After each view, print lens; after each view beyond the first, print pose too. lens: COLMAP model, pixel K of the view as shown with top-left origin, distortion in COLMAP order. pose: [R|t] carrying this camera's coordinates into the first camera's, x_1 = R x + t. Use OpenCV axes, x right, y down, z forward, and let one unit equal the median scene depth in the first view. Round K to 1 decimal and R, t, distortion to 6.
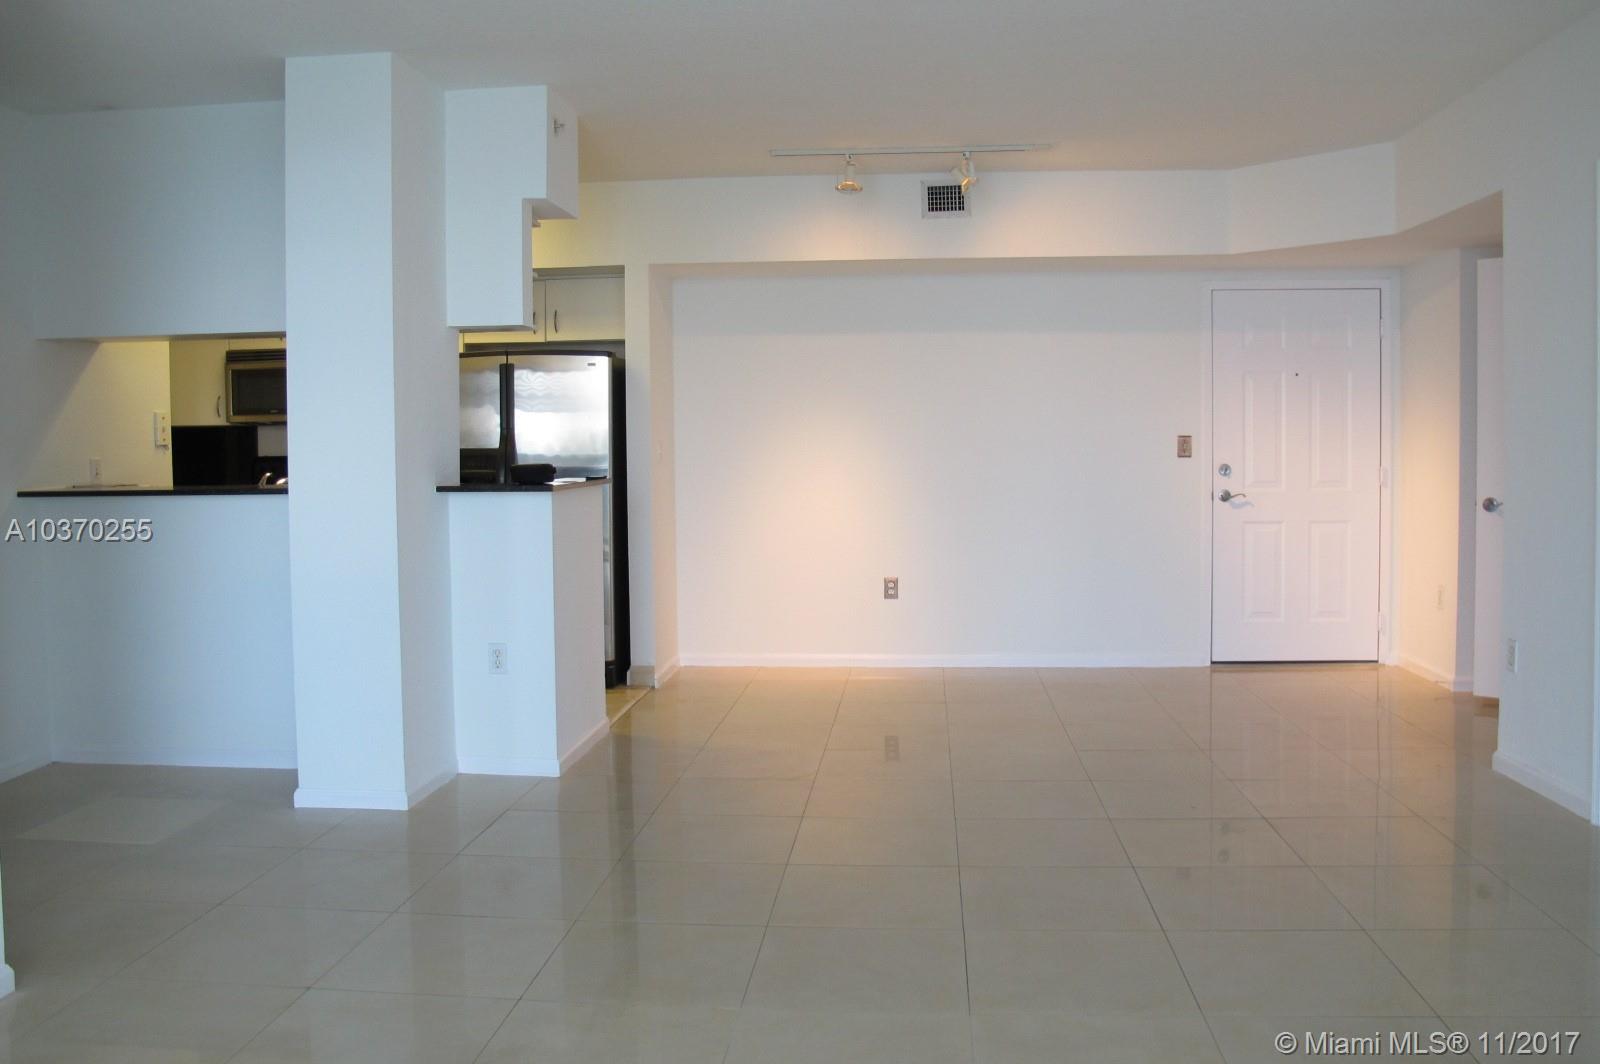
lens RADIAL K [[1341.2, 0, 805.7], [0, 1341.2, 493.8], [0, 0, 1]] dist [-0.151670, 0.127735]
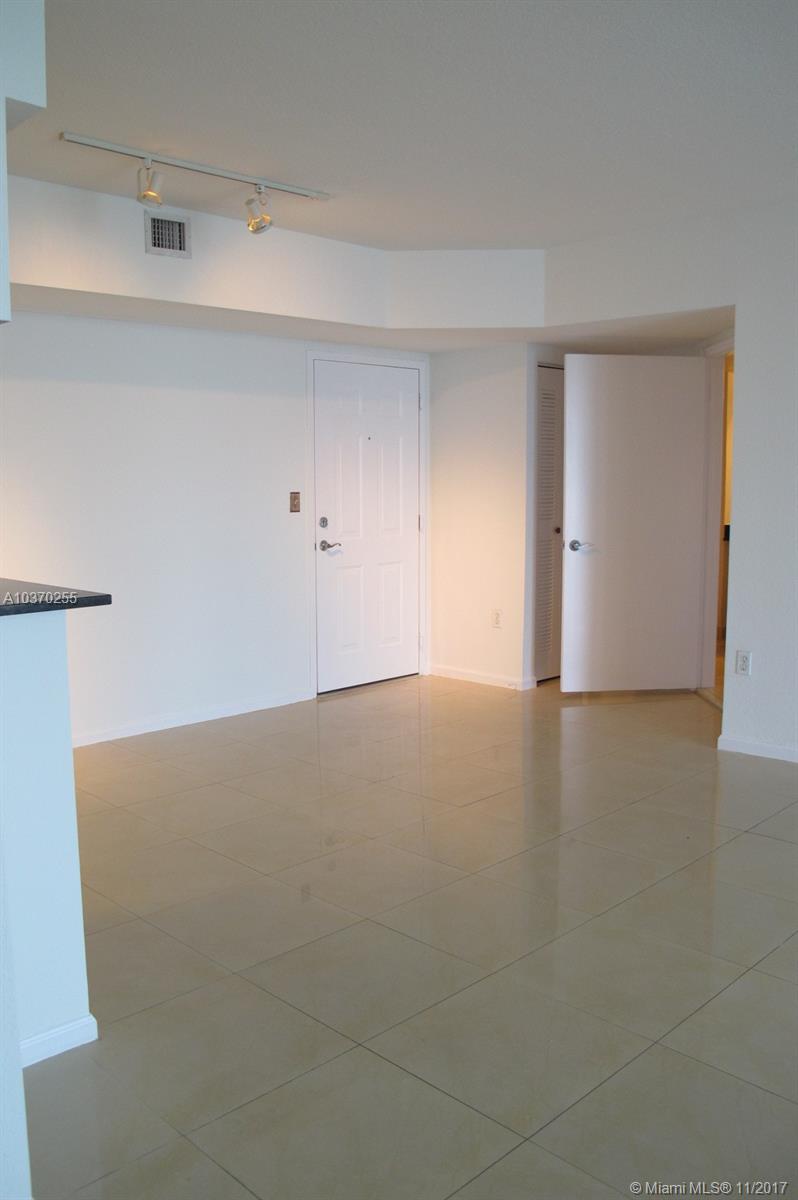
lens RADIAL K [[1008.1, 0, 370.5], [0, 1008.1, 603.4], [0, 0, 1]] dist [-0.149252, 0.122317]
pose [[0.662288, -0.089069, 0.743936, -0.336889], [0.031825, 0.995357, 0.090838, -0.029322], [-0.748573, -0.036485, 0.662048, 0.457815]]
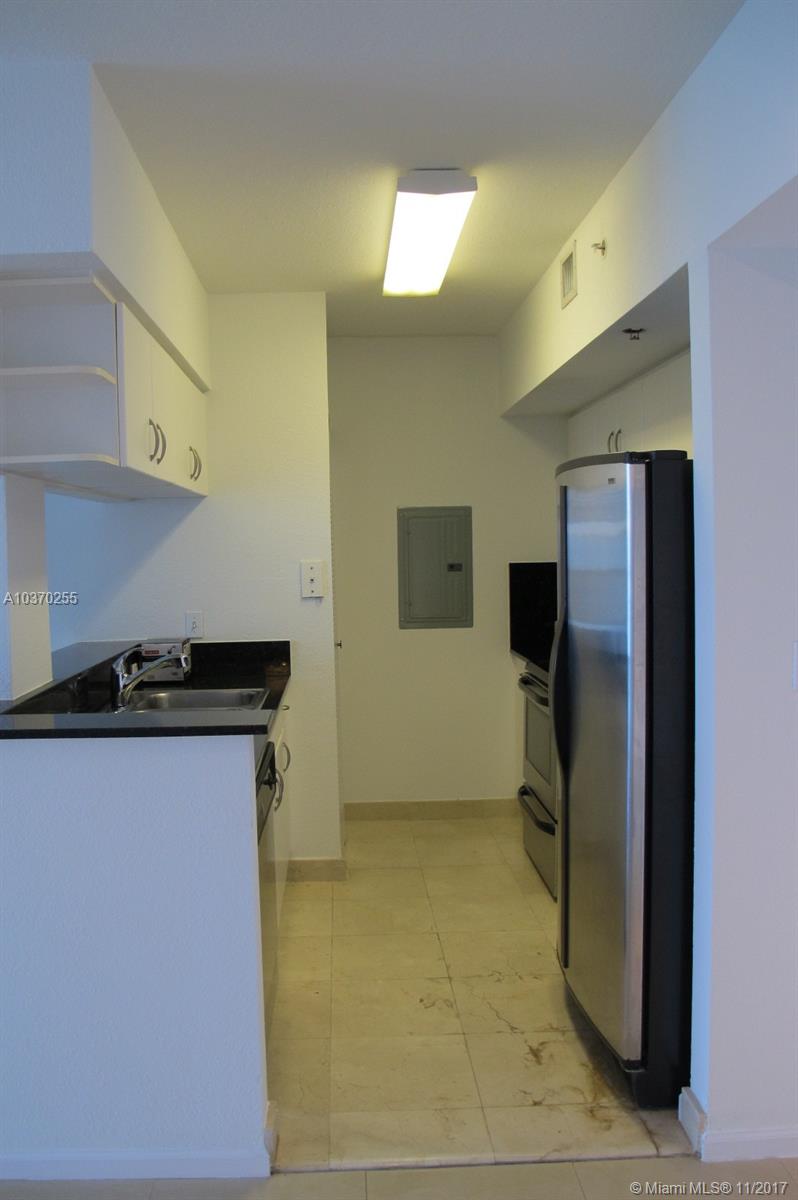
lens RADIAL K [[1008.1, 0, 370.5], [0, 1008.1, 603.4], [0, 0, 1]] dist [-0.149252, 0.122317]
pose [[0.104052, 0.069083, -0.992170, 0.214919], [-0.017975, 0.997552, 0.067572, -0.077129], [0.994409, 0.010803, 0.105039, 0.900059]]
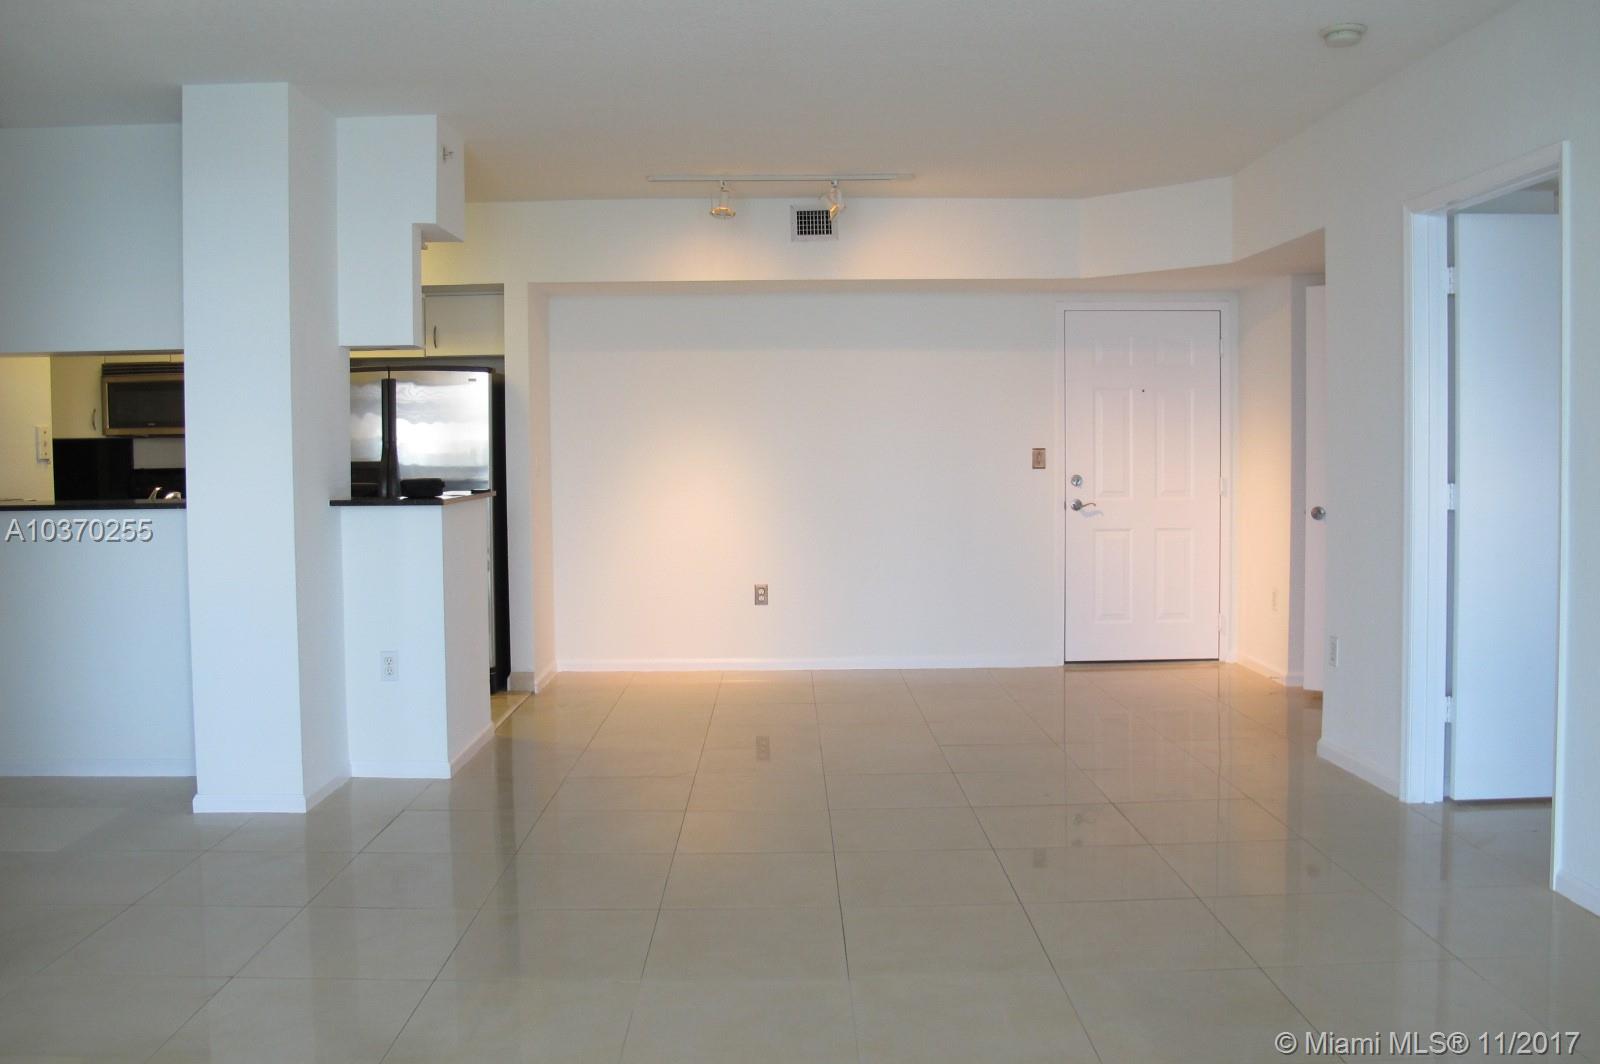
lens RADIAL K [[1344.1, 0, 794.2], [0, 1344.1, 503.3], [0, 0, 1]] dist [-0.149252, 0.122317]
pose [[0.995343, -0.003323, 0.096341, -0.012901], [0.003055, 0.999991, 0.002927, -0.004106], [-0.096350, -0.002619, 0.995344, -0.048861]]
